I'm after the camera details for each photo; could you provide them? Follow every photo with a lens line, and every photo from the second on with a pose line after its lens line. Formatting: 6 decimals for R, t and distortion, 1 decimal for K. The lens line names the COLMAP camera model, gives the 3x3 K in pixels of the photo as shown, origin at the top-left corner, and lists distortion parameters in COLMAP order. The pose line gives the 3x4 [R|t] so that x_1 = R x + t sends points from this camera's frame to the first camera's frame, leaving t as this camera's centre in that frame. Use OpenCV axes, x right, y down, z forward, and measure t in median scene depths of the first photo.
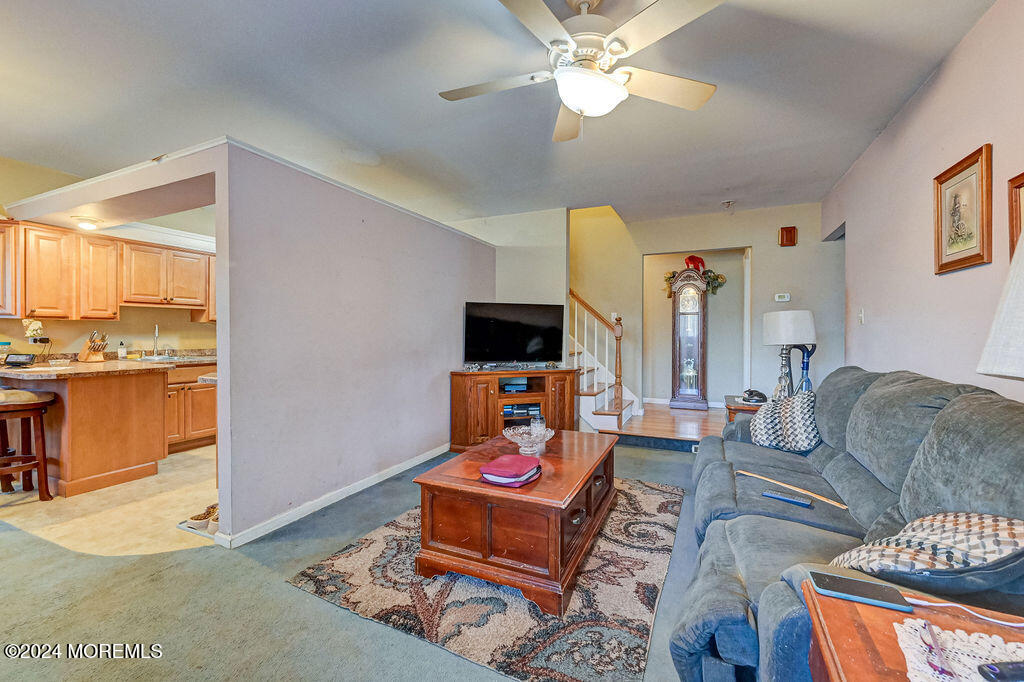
lens RADIAL K [[426.6, 0, 509.3], [0, 426.6, 337.7], [0, 0, 1]] dist [0.001271, 0.000290]
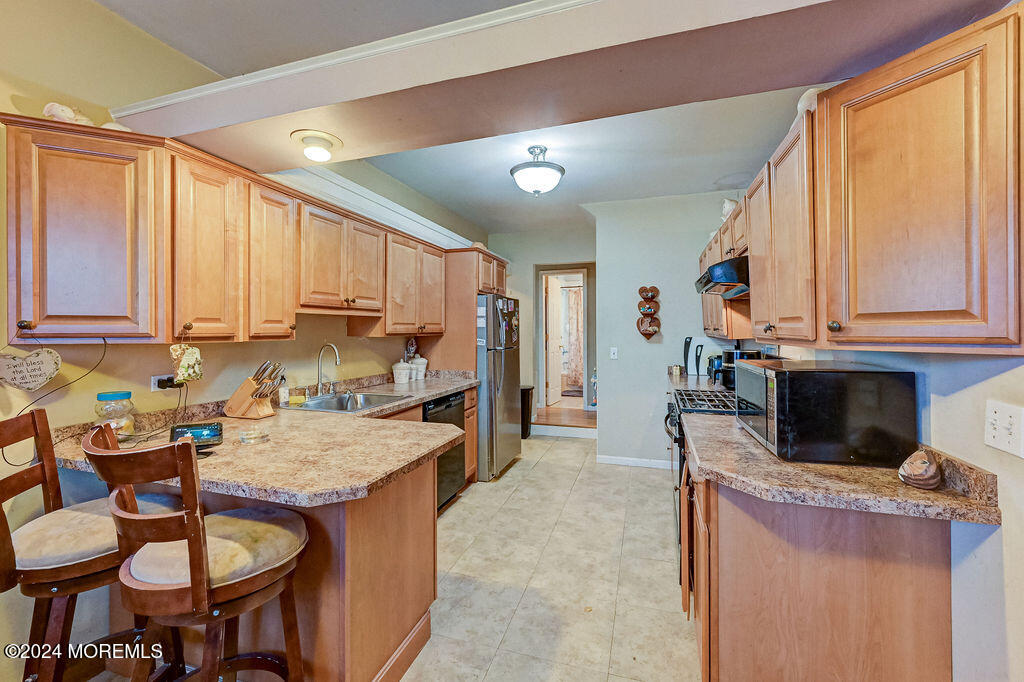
lens RADIAL K [[426.6, 0, 511.2], [0, 426.6, 333.4], [0, 0, 1]] dist [0.001271, 0.000290]
pose [[0.993513, -0.011522, 0.113136, -0.335583], [0.012361, 0.999901, -0.006721, -0.019801], [-0.113047, 0.008076, 0.993557, 0.199533]]
